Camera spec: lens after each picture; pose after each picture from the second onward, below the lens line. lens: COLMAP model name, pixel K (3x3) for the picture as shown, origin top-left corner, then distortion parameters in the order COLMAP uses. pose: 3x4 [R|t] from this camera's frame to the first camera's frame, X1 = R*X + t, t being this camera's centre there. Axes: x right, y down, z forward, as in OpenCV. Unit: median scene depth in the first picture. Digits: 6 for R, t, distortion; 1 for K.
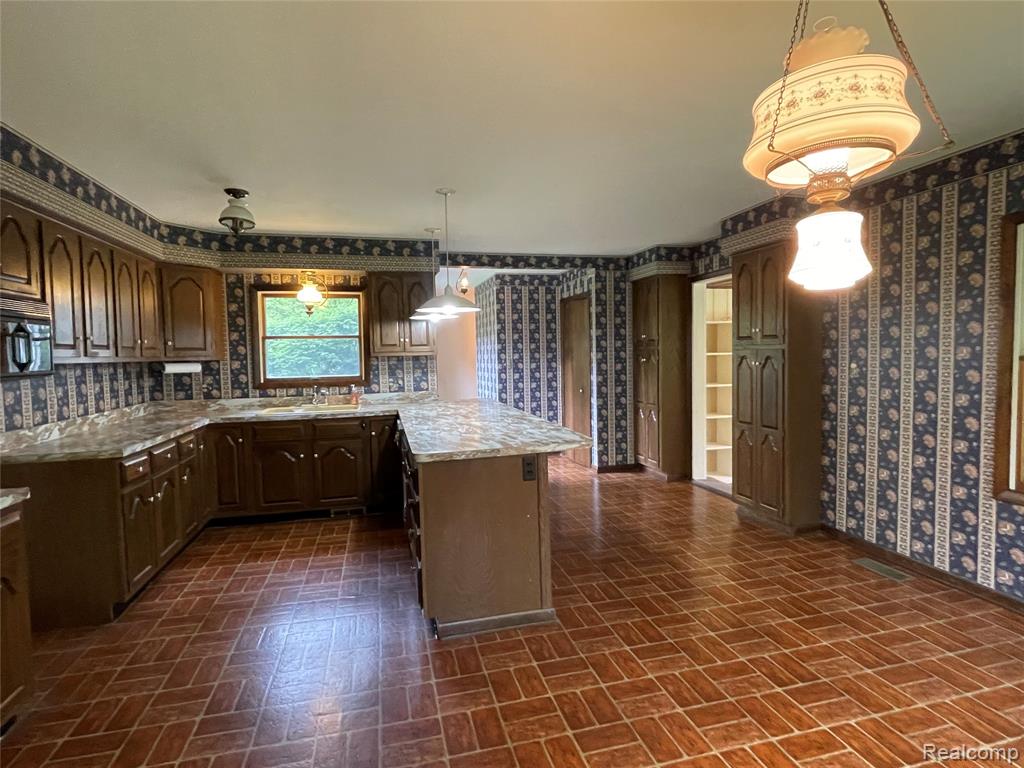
lens RADIAL K [[532.4, 0, 508.1], [0, 532.4, 379.0], [0, 0, 1]] dist [-0.002243, -0.001658]
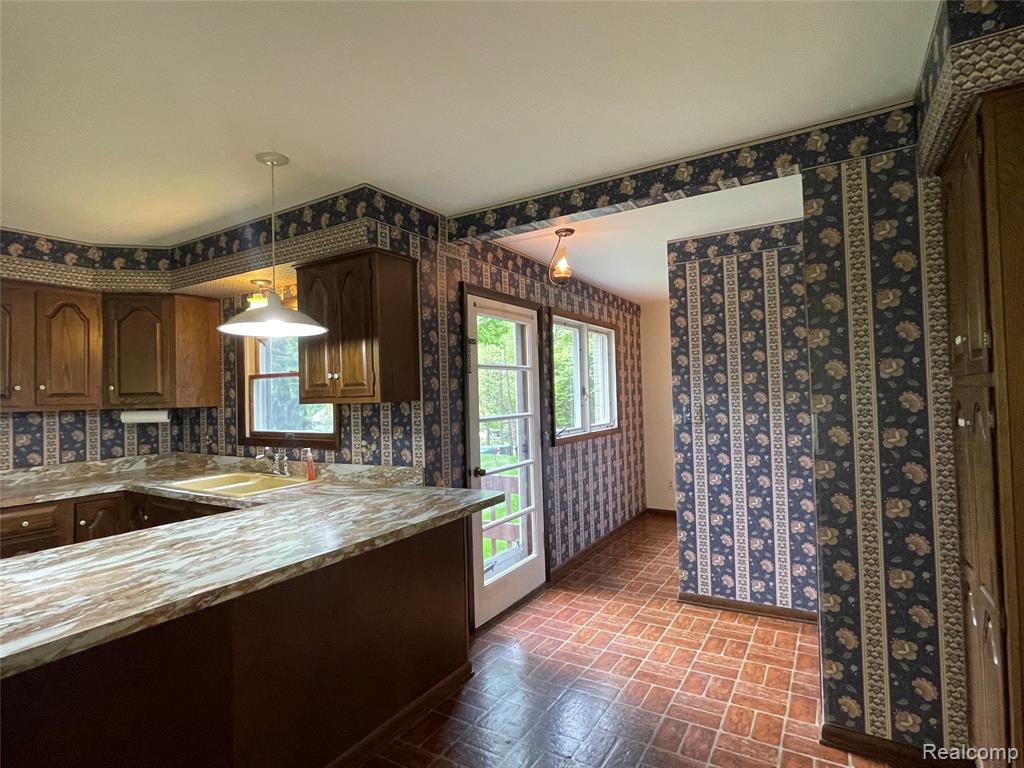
lens RADIAL K [[532.4, 0, 508.1], [0, 532.4, 379.0], [0, 0, 1]] dist [-0.002243, -0.001658]
pose [[0.701090, -0.018576, -0.712831, 0.333721], [-0.022933, 0.998556, -0.048577, -0.046641], [0.712704, 0.050404, 0.699652, 0.729796]]
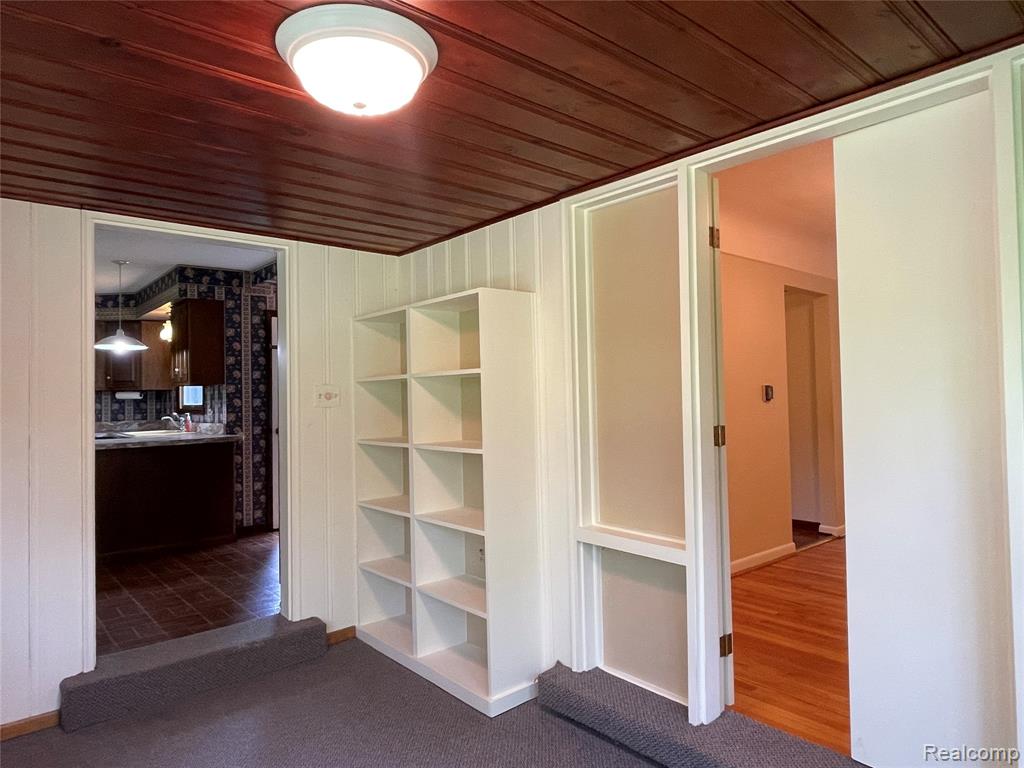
lens RADIAL K [[660.0, 0, 517.8], [0, 660.0, 379.9], [0, 0, 1]] dist [-0.003565, -0.002252]
pose [[0.441887, -0.011710, -0.896994, 1.200448], [-0.033461, 0.999004, -0.029526, -0.039250], [0.896446, 0.043061, 0.441055, 1.022469]]
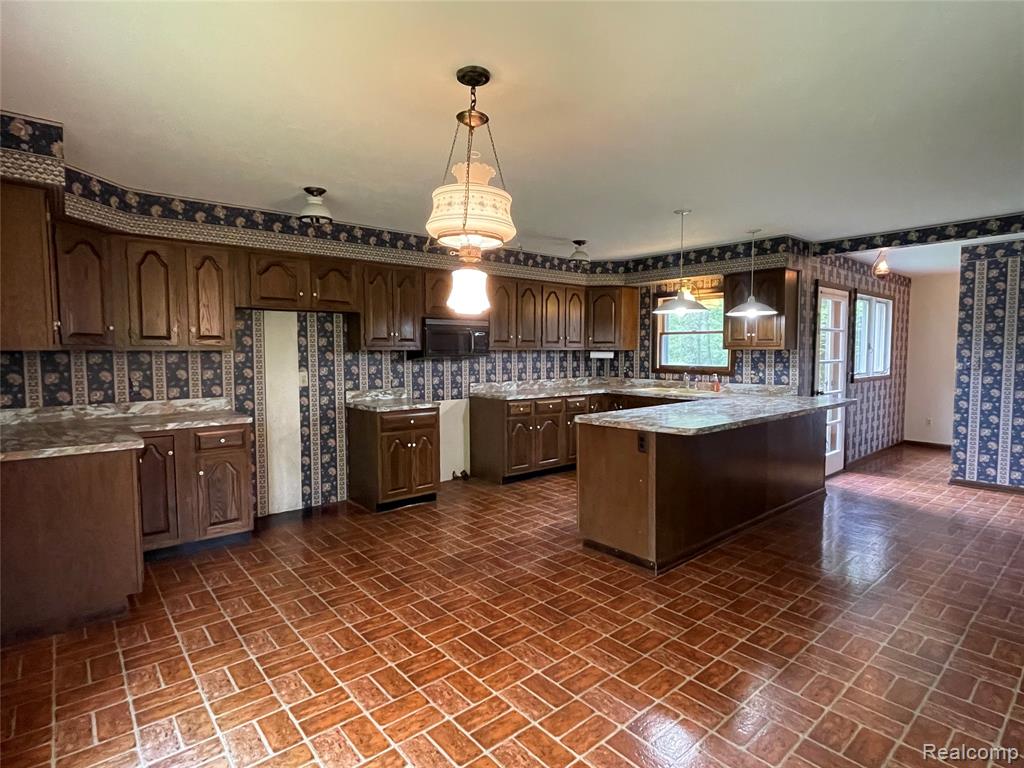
lens RADIAL K [[531.6, 0, 509.0], [0, 531.6, 381.1], [0, 0, 1]] dist [-0.003478, 0.000085]
pose [[0.443876, 0.072575, -0.893144, 0.542523], [-0.051508, 0.997133, 0.055427, -0.014693], [0.894607, 0.021401, 0.446342, 0.090198]]
